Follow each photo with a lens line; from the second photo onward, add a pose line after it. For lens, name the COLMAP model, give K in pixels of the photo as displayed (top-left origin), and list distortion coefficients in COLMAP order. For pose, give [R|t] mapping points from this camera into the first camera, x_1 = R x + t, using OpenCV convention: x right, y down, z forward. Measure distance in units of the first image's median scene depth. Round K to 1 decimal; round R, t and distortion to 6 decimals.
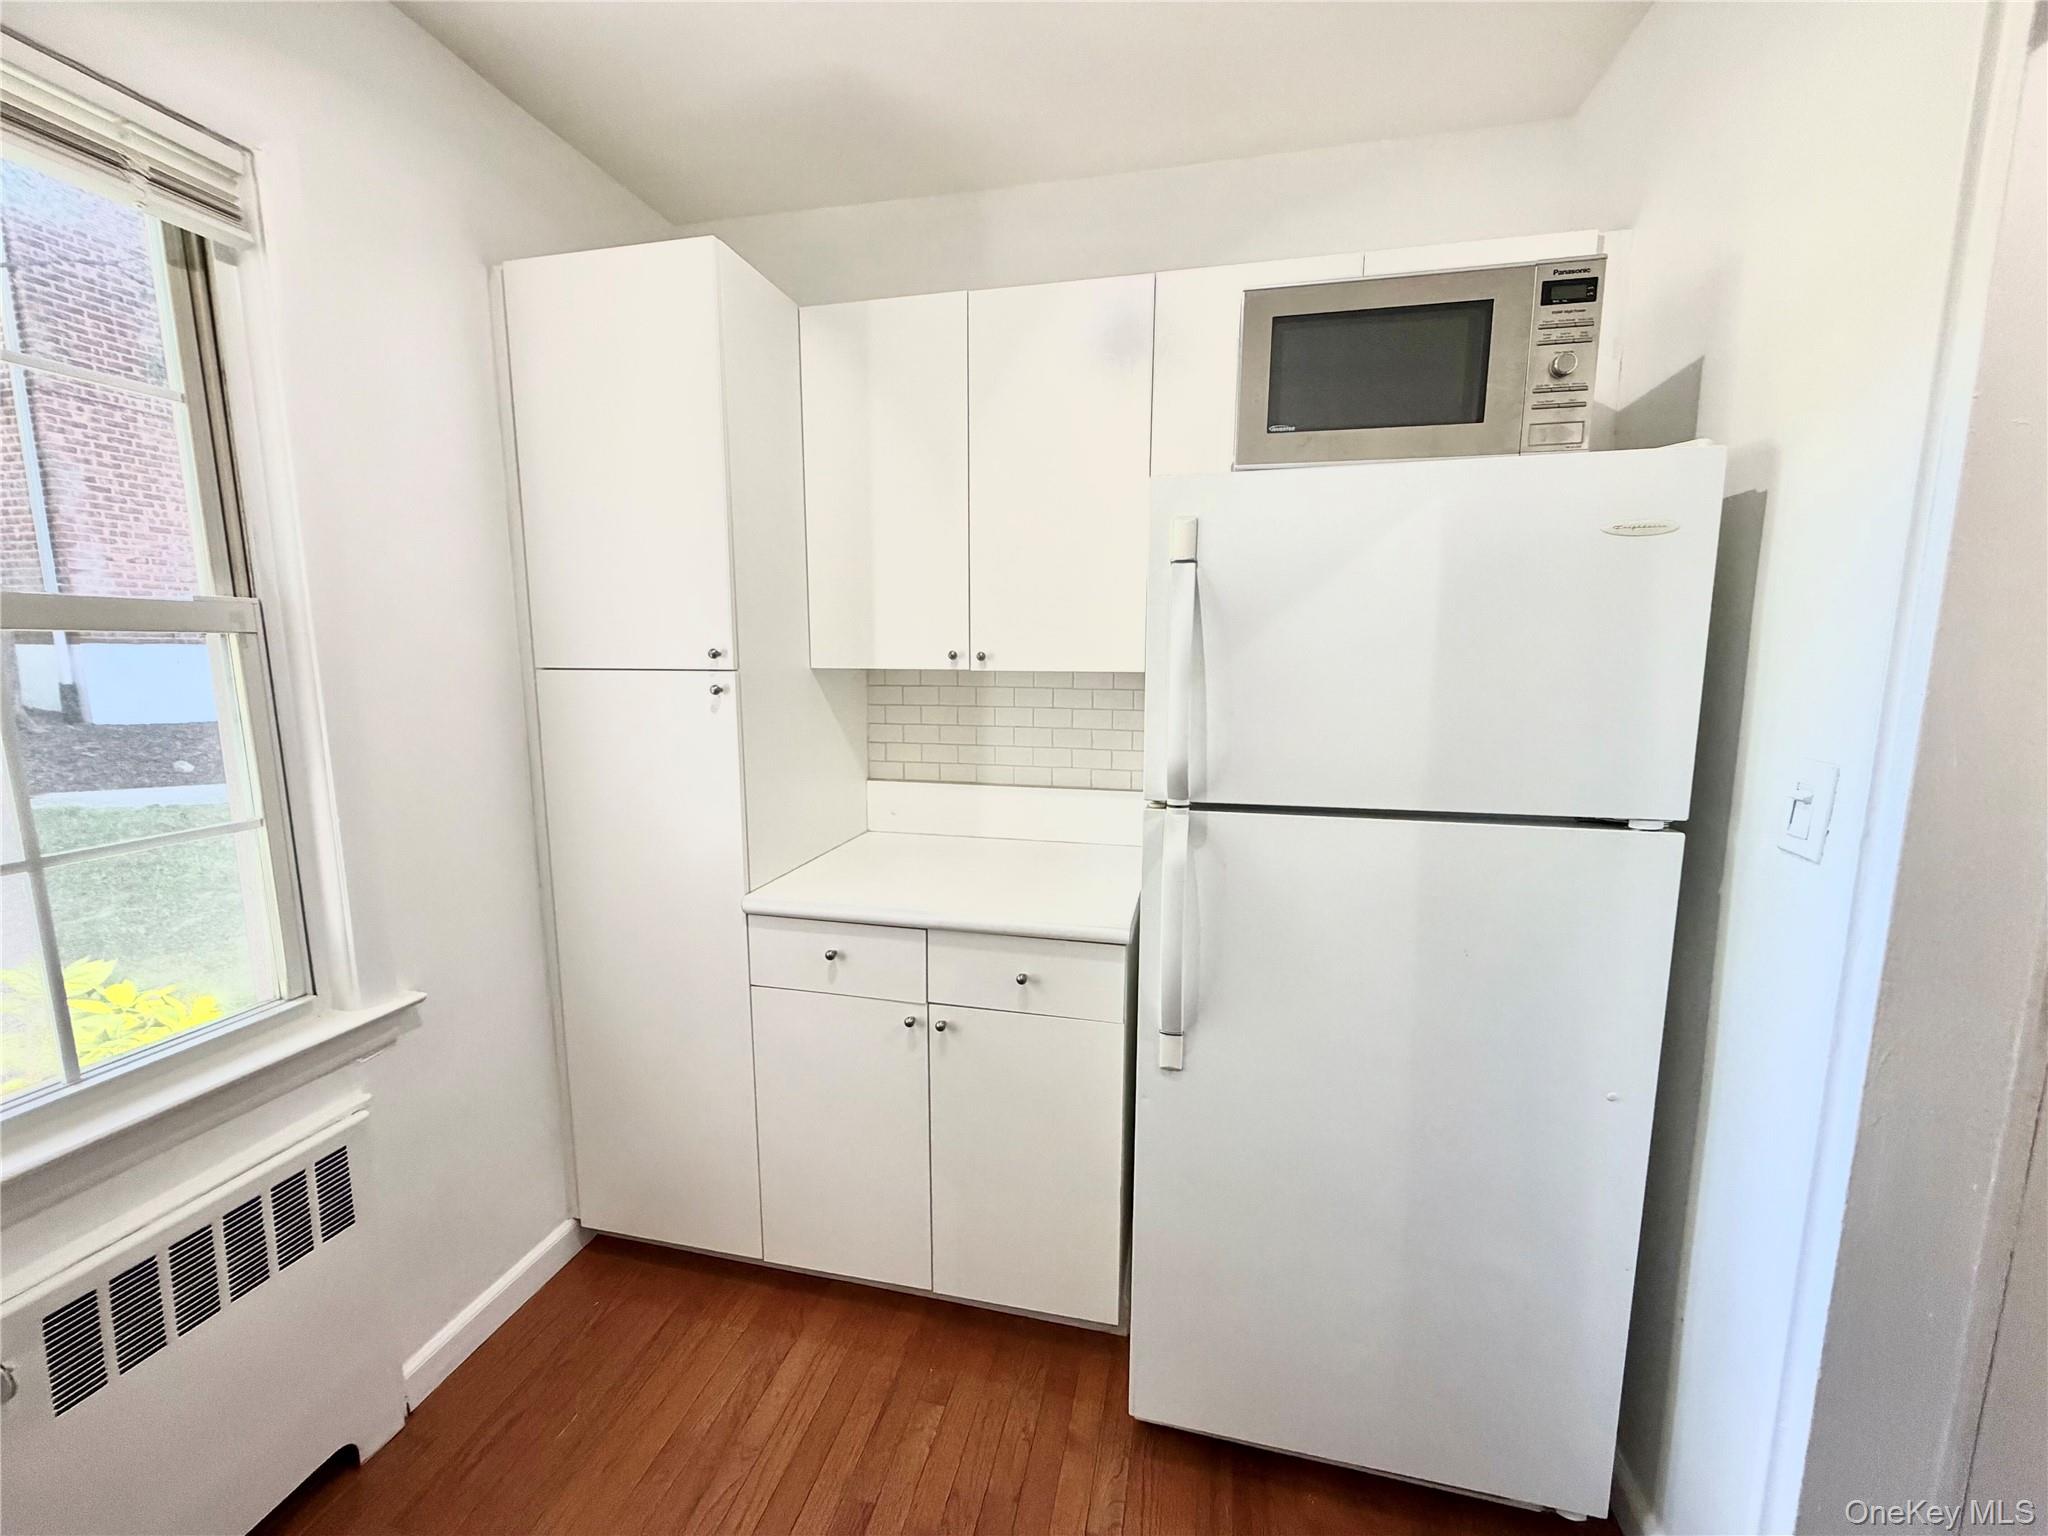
lens RADIAL K [[818.6, 0, 1018.2], [0, 818.6, 767.1], [0, 0, 1]] dist [0.001052, -0.000924]
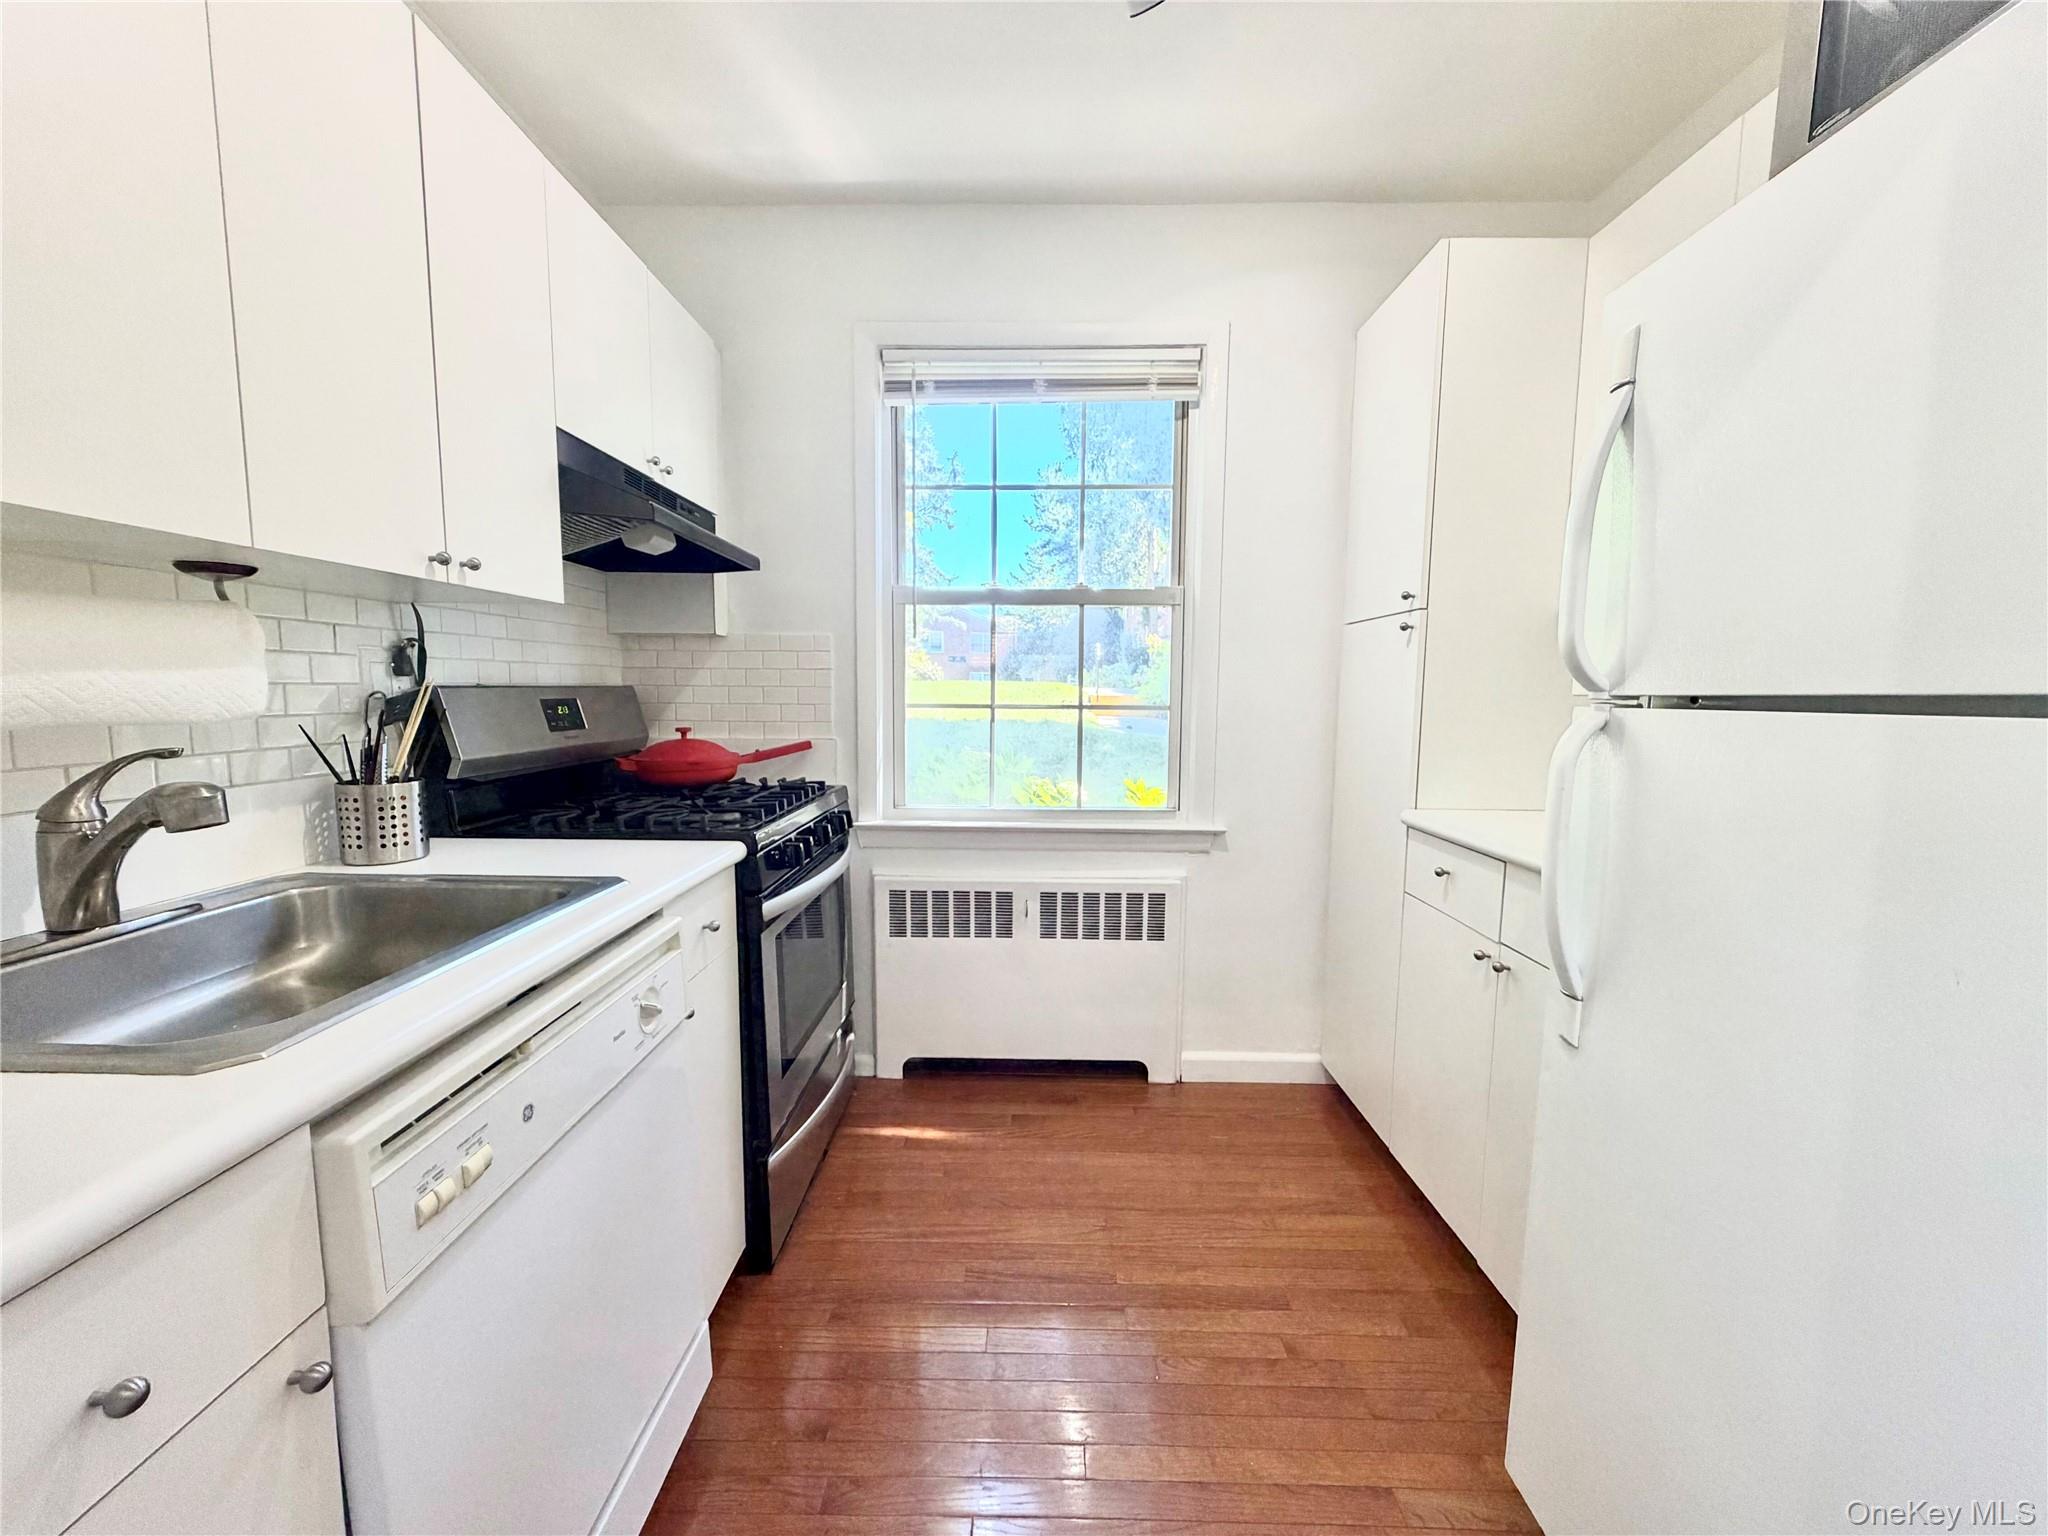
lens RADIAL K [[818.6, 0, 1019.0], [0, 818.6, 765.8], [0, 0, 1]] dist [0.001052, -0.000924]
pose [[0.210802, 0.087652, -0.973591, 0.737664], [-0.147176, 0.987465, 0.057034, 0.127718], [0.966386, 0.131267, 0.221060, 0.254241]]
